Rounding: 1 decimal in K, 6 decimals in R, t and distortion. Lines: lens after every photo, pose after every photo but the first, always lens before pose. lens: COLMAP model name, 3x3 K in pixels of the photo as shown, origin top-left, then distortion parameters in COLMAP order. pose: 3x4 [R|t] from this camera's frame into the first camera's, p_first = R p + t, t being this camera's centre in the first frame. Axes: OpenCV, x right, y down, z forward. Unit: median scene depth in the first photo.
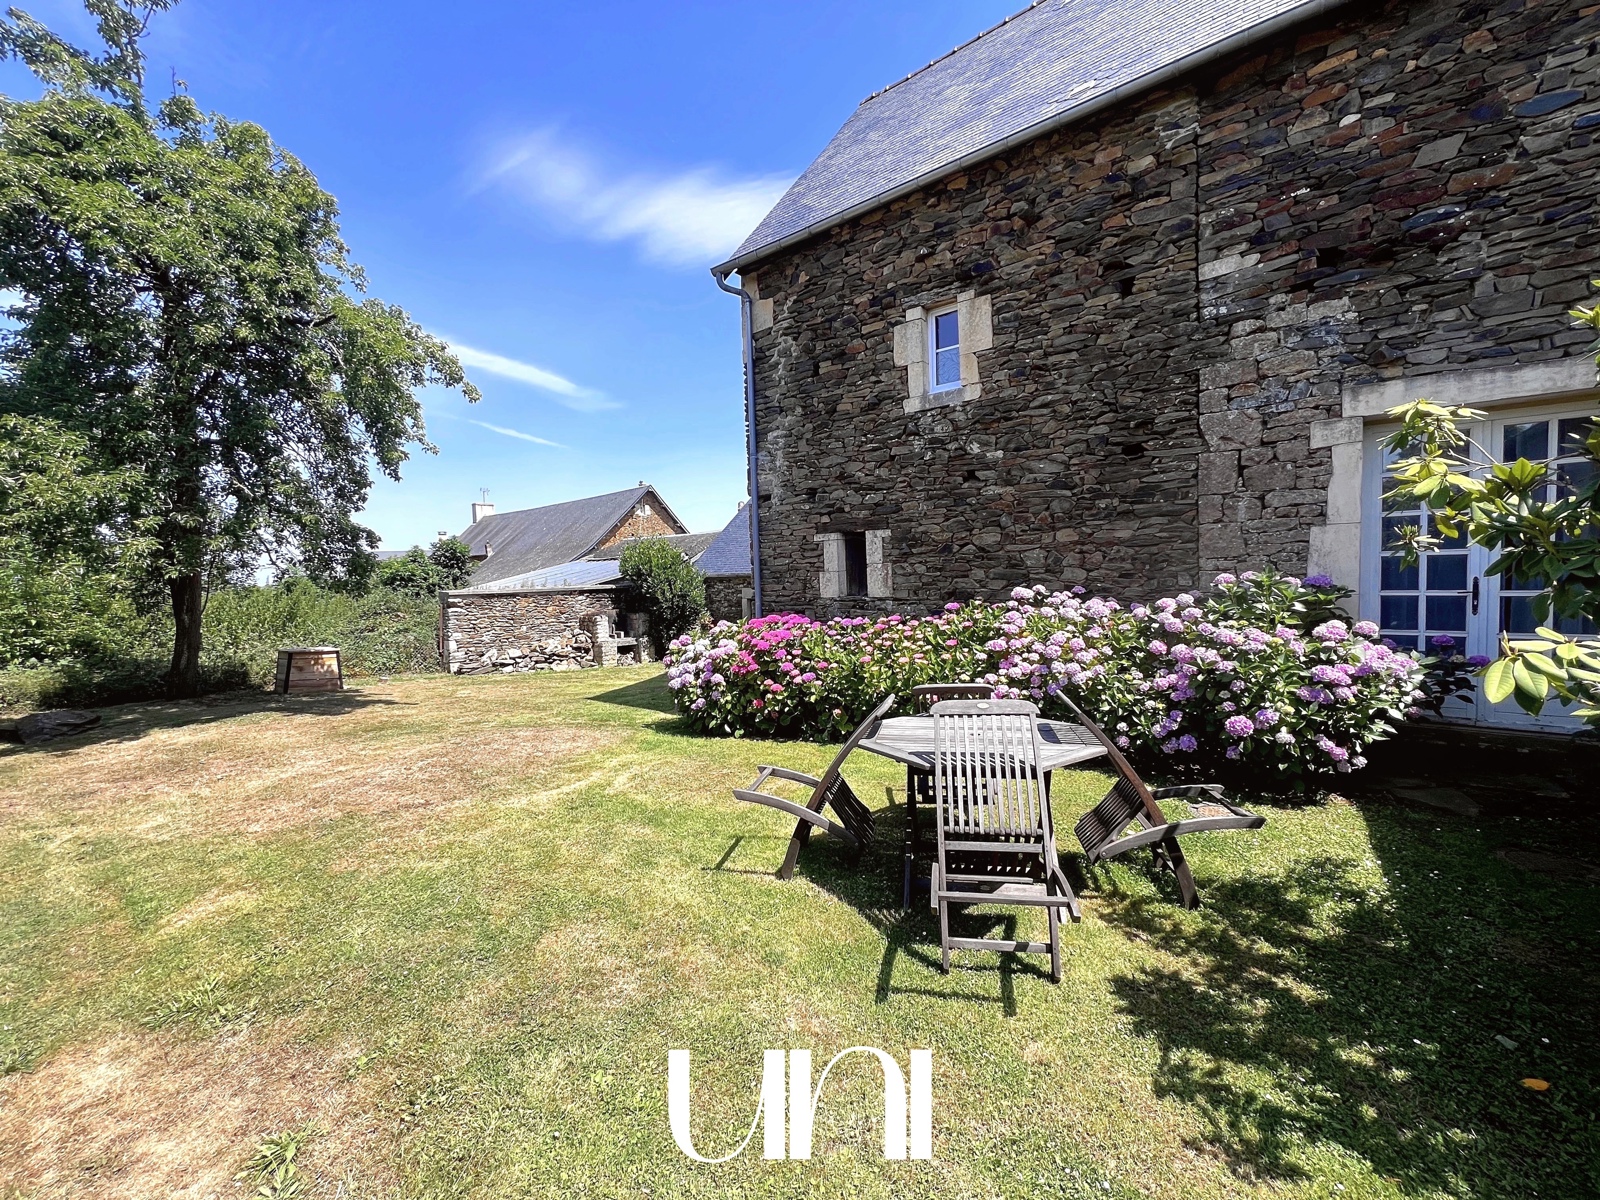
lens RADIAL K [[638.0, 0, 799.3], [0, 638.0, 605.7], [0, 0, 1]] dist [-0.000643, 0.001018]
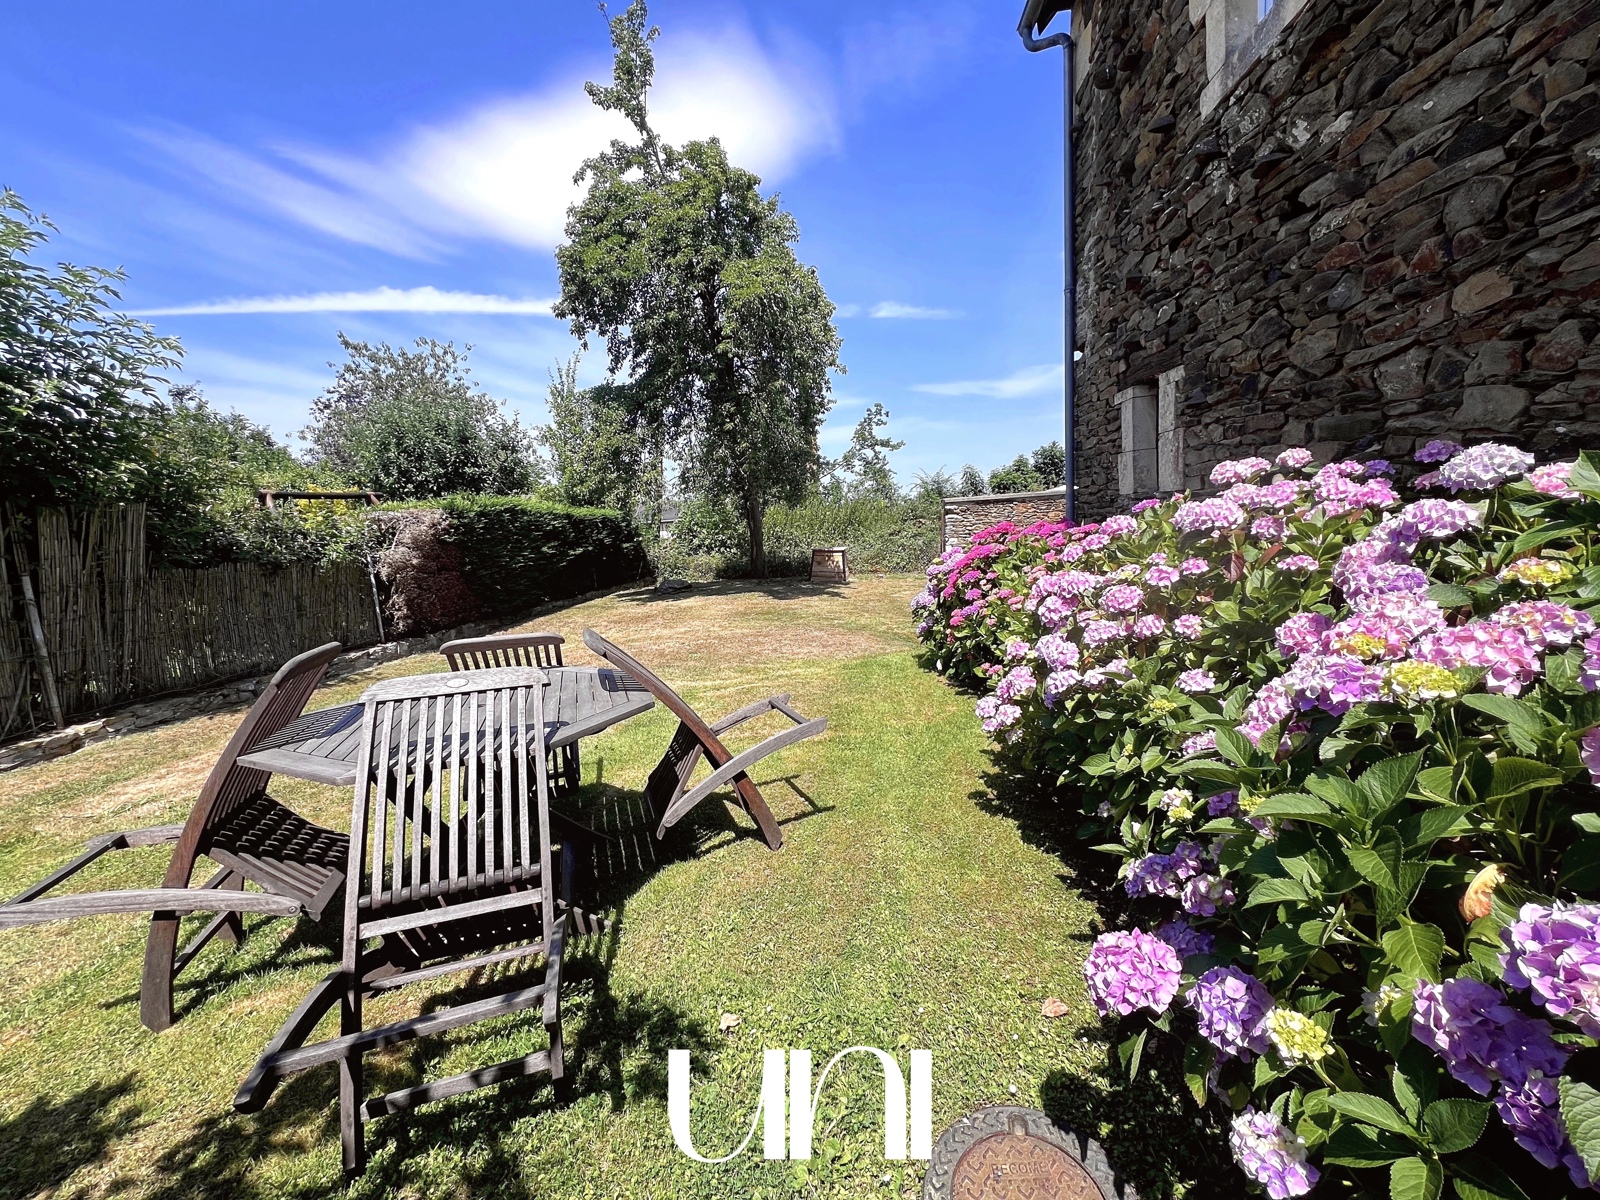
lens RADIAL K [[638.5, 0, 799.1], [0, 638.5, 603.5], [0, 0, 1]] dist [-0.000034, 0.000411]
pose [[0.523718, 0.109417, -0.844836, 0.493904], [0.012616, 0.990612, 0.136118, 0.004348], [0.851798, -0.081946, 0.517421, 0.458678]]
